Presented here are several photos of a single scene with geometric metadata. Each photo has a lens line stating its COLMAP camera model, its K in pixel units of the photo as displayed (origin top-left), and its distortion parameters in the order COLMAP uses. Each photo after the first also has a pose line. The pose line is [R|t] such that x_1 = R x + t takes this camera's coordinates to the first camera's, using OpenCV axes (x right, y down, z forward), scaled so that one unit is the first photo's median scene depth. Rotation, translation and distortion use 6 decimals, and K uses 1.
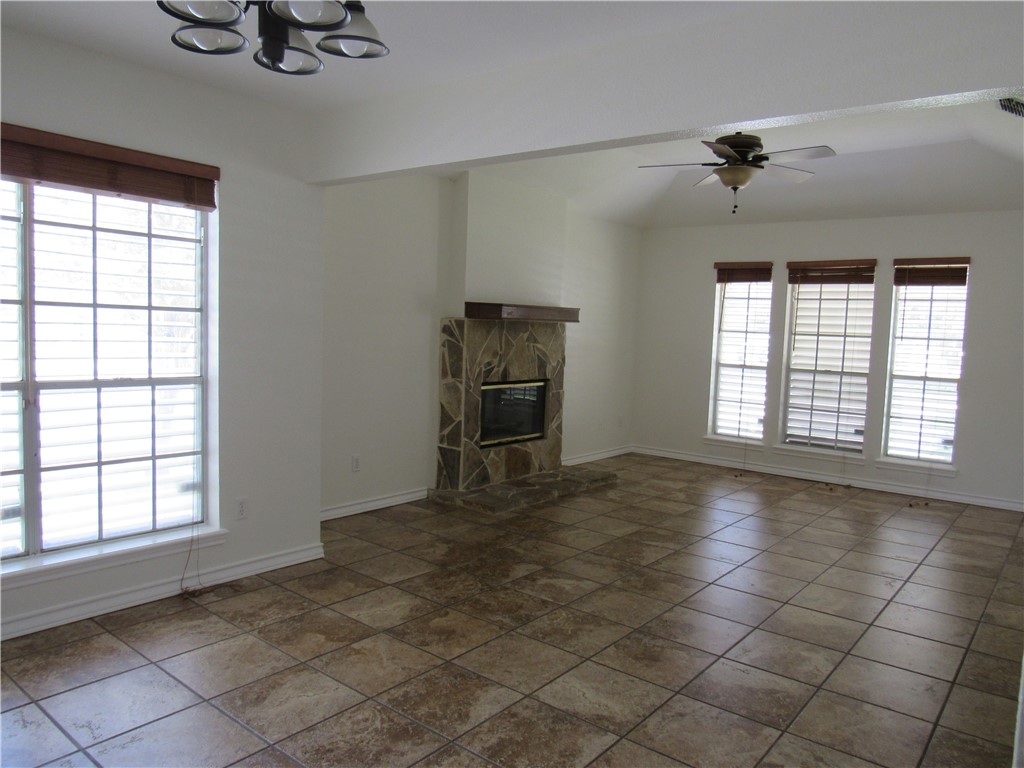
lens RADIAL K [[723.0, 0, 520.5], [0, 723.0, 385.0], [0, 0, 1]] dist [-0.037052, -0.000784]
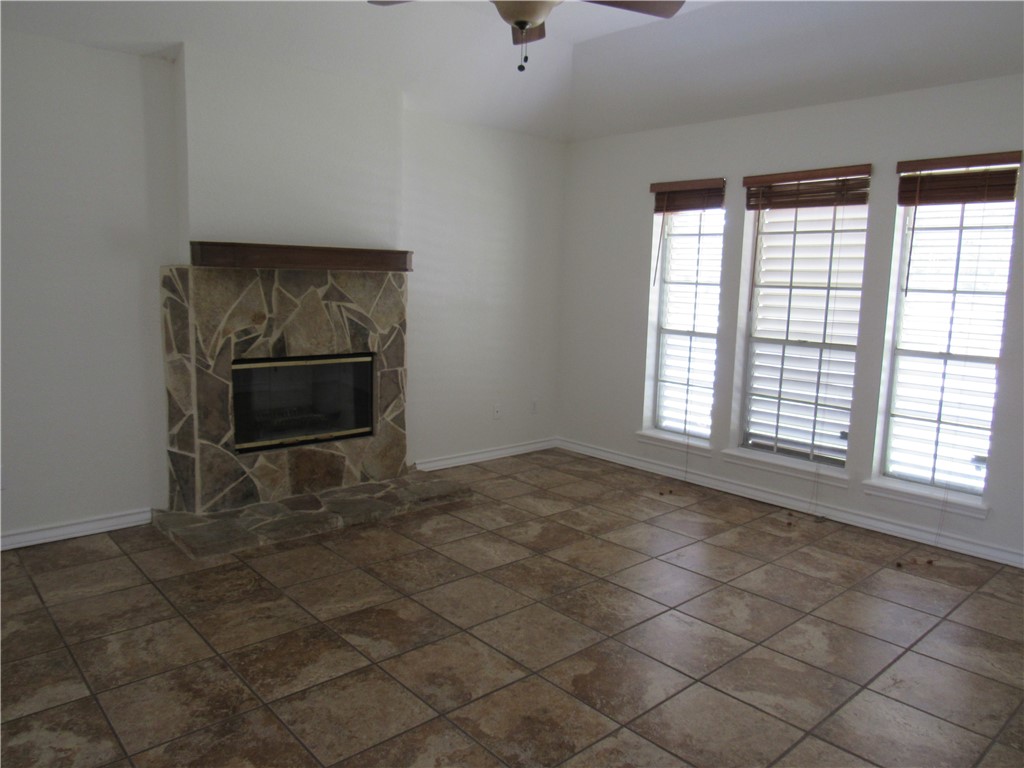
lens RADIAL K [[723.0, 0, 520.5], [0, 723.0, 385.0], [0, 0, 1]] dist [-0.037052, -0.000784]
pose [[0.988267, 0.012803, -0.152197, 0.316575], [-0.004290, 0.998414, 0.056135, -0.018225], [0.152674, -0.054823, 0.986755, 0.354339]]
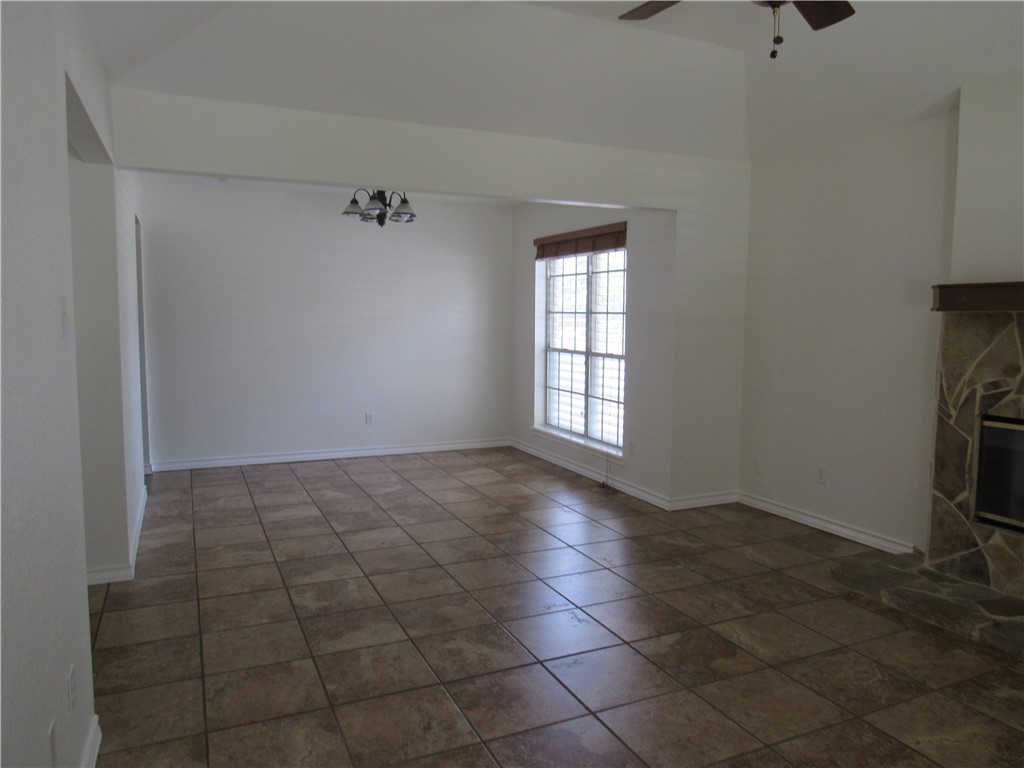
lens RADIAL K [[723.0, 0, 520.5], [0, 723.0, 385.0], [0, 0, 1]] dist [-0.037052, -0.000784]
pose [[-0.441746, 0.047745, -0.895869, 0.648331], [-0.093952, 0.990630, 0.099122, -0.050006], [0.892207, 0.127955, -0.433121, 0.892089]]
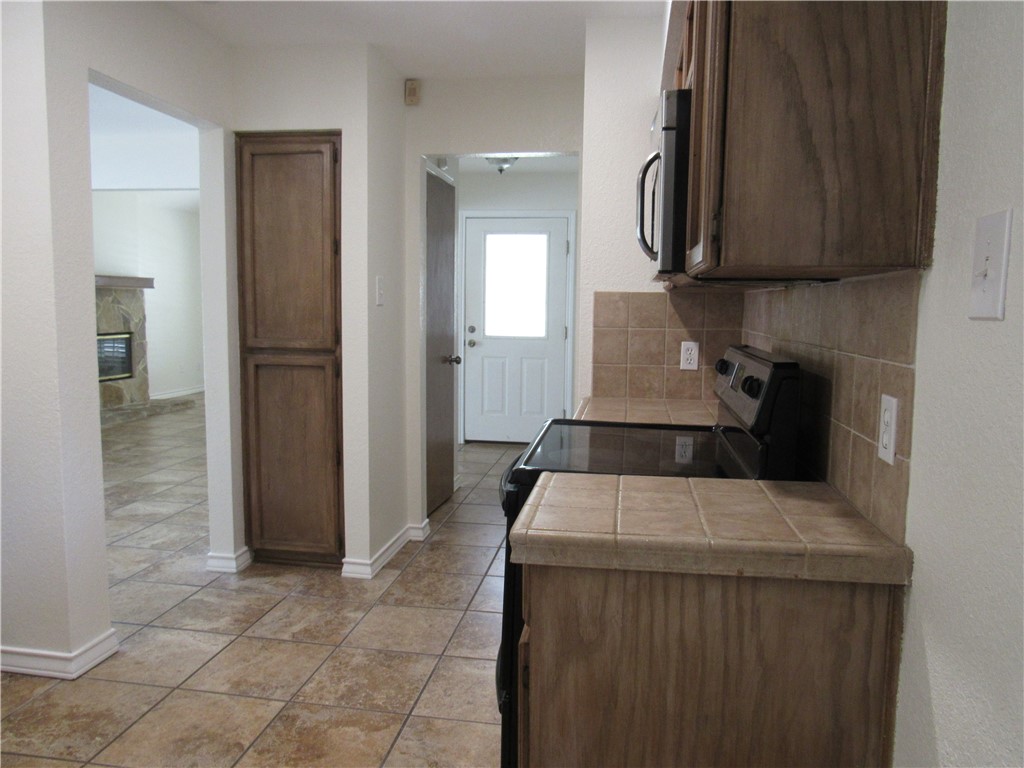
lens RADIAL K [[723.0, 0, 520.5], [0, 723.0, 385.0], [0, 0, 1]] dist [-0.037052, -0.000784]
pose [[0.865334, -0.078096, 0.495074, -0.002271], [0.056066, 0.996669, 0.059223, 0.054992], [-0.498050, -0.023491, 0.866830, -0.525021]]
